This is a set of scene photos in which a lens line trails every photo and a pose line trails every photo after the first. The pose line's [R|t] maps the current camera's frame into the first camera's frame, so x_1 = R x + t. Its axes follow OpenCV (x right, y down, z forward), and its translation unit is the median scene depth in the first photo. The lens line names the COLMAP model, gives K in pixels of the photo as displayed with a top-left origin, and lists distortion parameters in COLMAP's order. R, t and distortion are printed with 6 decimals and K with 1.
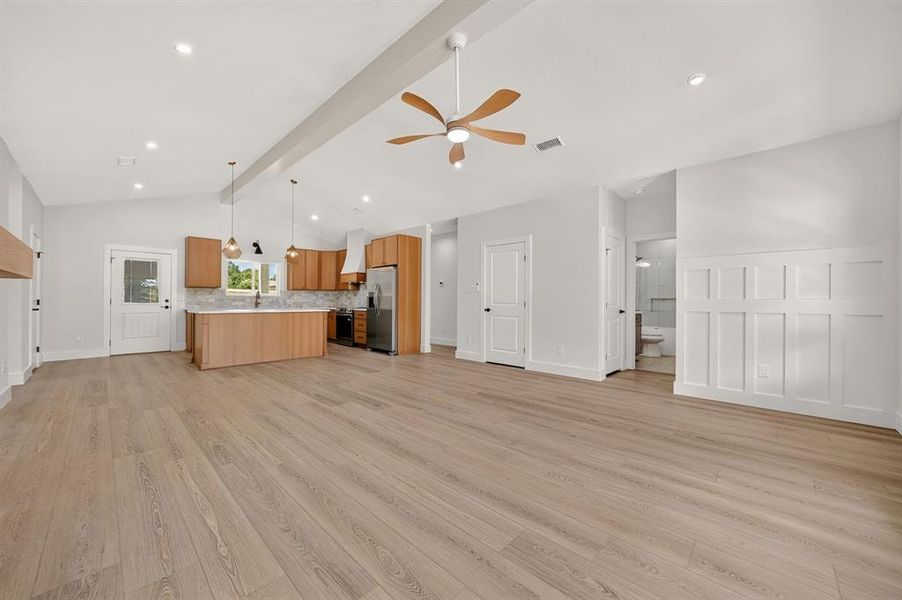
lens RADIAL K [[339.0, 0, 450.1], [0, 339.0, 298.0], [0, 0, 1]] dist [-0.012699, -0.000012]
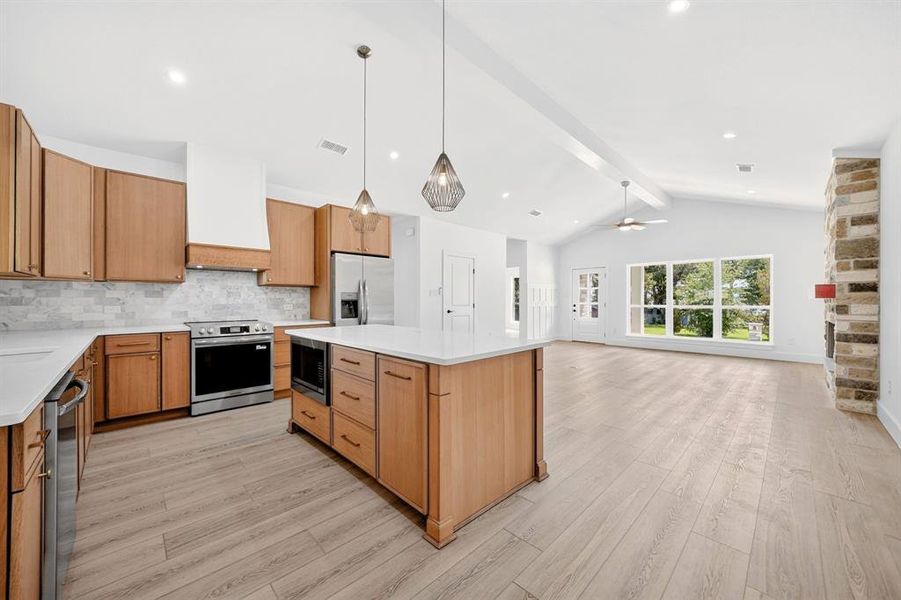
lens RADIAL K [[336.9, 0, 450.5], [0, 336.9, 300.0], [0, 0, 1]] dist [-0.010802, 0.000112]
pose [[0.034953, -0.006580, 0.999367, -0.802295], [-0.008042, 0.999944, 0.006865, -0.008959], [-0.999357, -0.008277, 0.034898, 0.756242]]
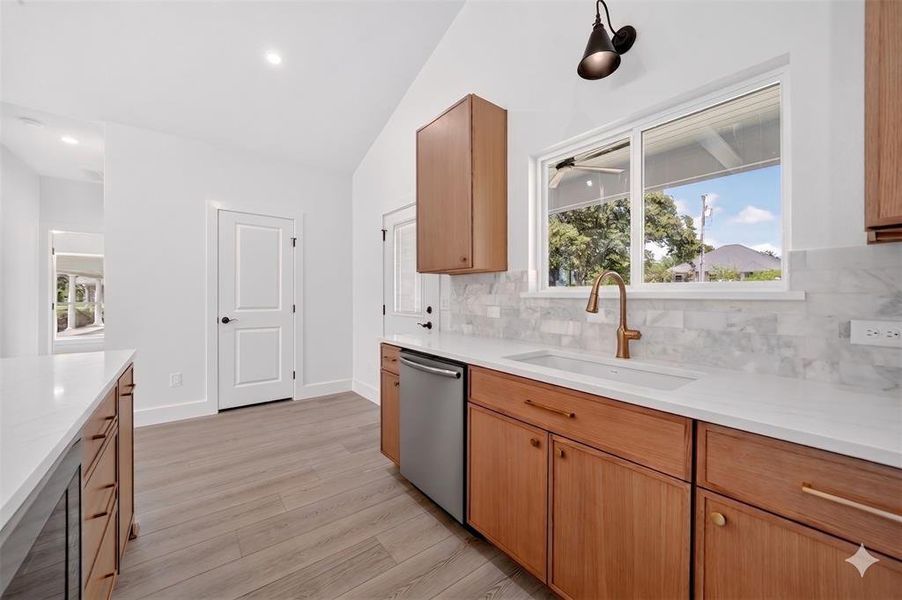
lens RADIAL K [[341.6, 0, 454.3], [0, 341.6, 296.0], [0, 0, 1]] dist [-0.011494, 0.000100]
pose [[-0.137607, -0.008780, -0.990448, -0.399595], [0.002548, 0.999954, -0.009218, -0.004806], [0.990484, -0.003792, -0.137579, 1.013360]]
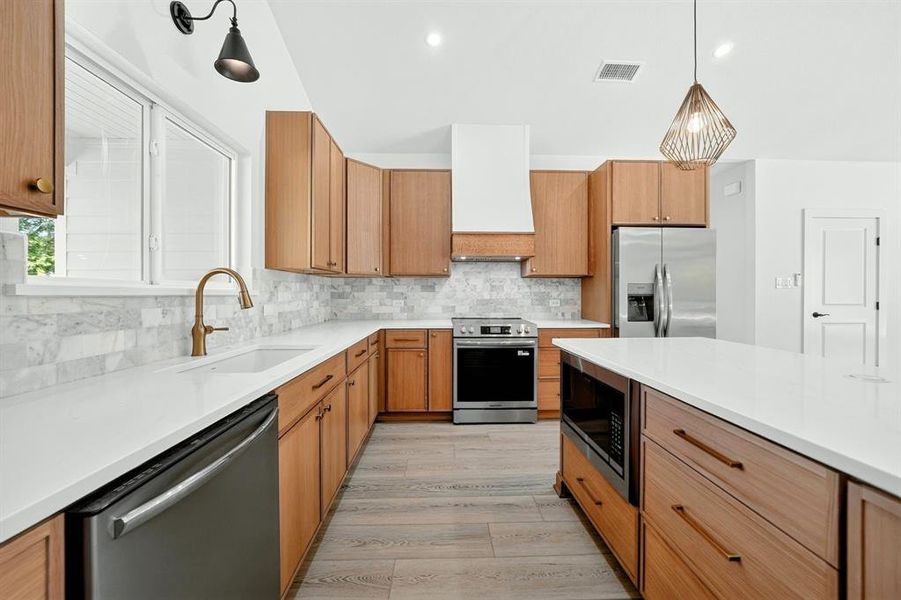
lens RADIAL K [[337.2, 0, 451.0], [0, 337.2, 295.8], [0, 0, 1]] dist [-0.011323, 0.000408]
pose [[0.700190, -0.010504, 0.713880, -0.661198], [-0.002073, 0.999858, 0.016745, -0.008404], [-0.713954, -0.013205, 0.700068, 0.835198]]
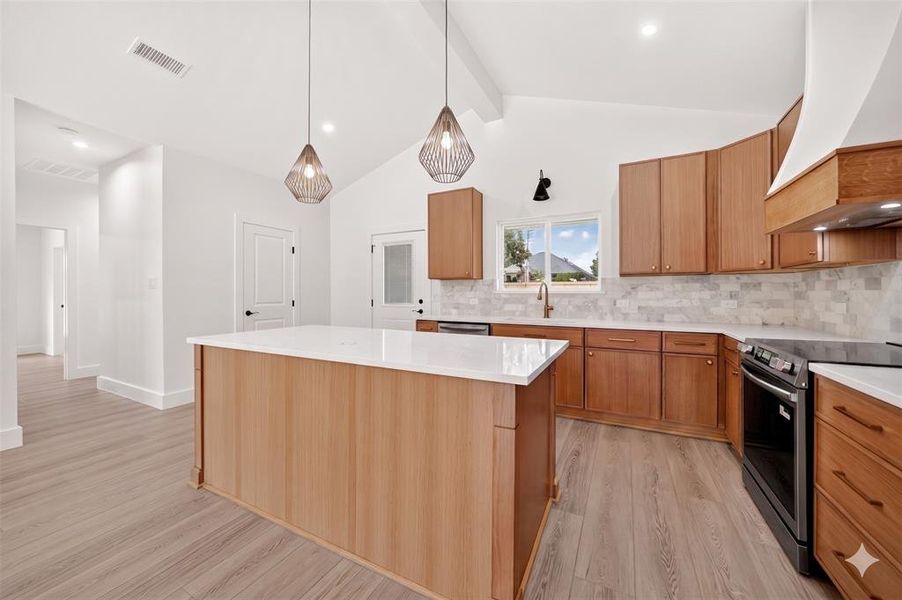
lens RADIAL K [[337.6, 0, 451.5], [0, 337.6, 295.8], [0, 0, 1]] dist [-0.011323, 0.000408]
pose [[0.287201, 0.002533, -0.957867, -0.182296], [0.010074, 0.999933, 0.005665, -0.005848], [0.957817, -0.011277, 0.287157, 0.808033]]
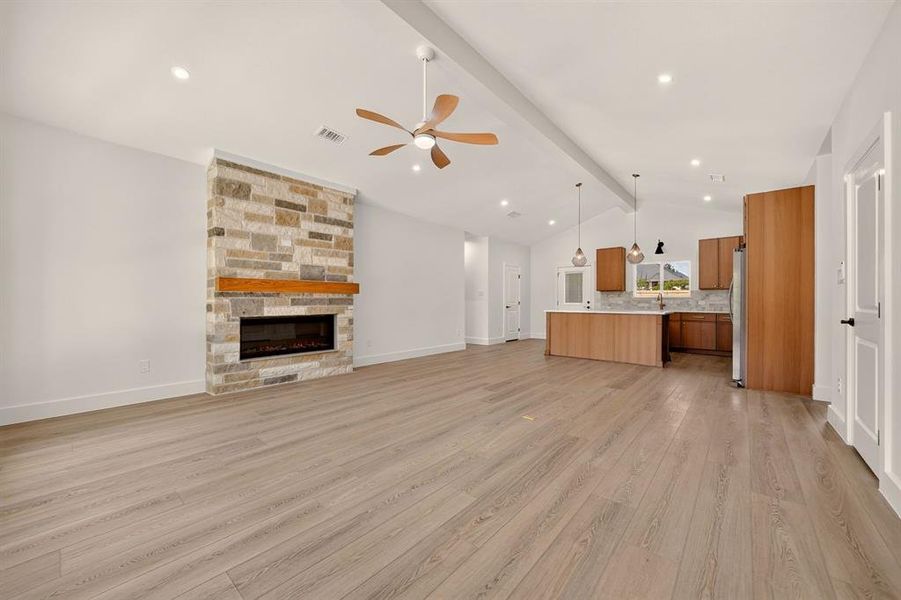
lens RADIAL K [[346.8, 0, 450.9], [0, 346.8, 297.9], [0, 0, 1]] dist [-0.010479, 0.000401]
pose [[0.056808, -0.014411, -0.998281, 0.404365], [0.005151, 0.999887, -0.014141, 0.006762], [0.998372, -0.004339, 0.056876, 0.378305]]
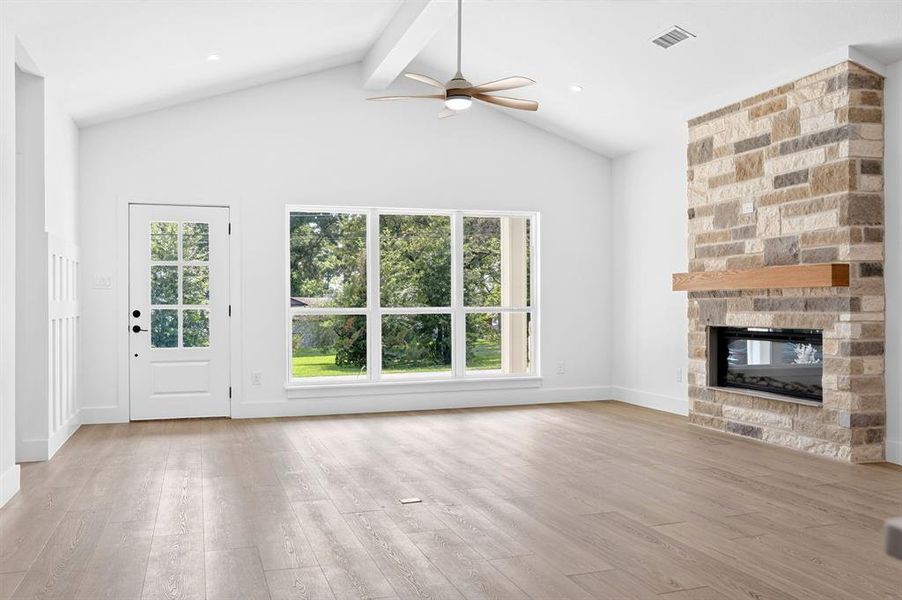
lens RADIAL K [[770.4, 0, 451.0], [0, 770.4, 300.0], [0, 0, 1]] dist [-0.044878, 0.005983]
pose [[-0.884747, 0.000013, 0.466072, -0.308506], [-0.003909, 0.999965, -0.007450, 0.005909], [-0.466056, -0.008413, -0.884715, 0.985280]]
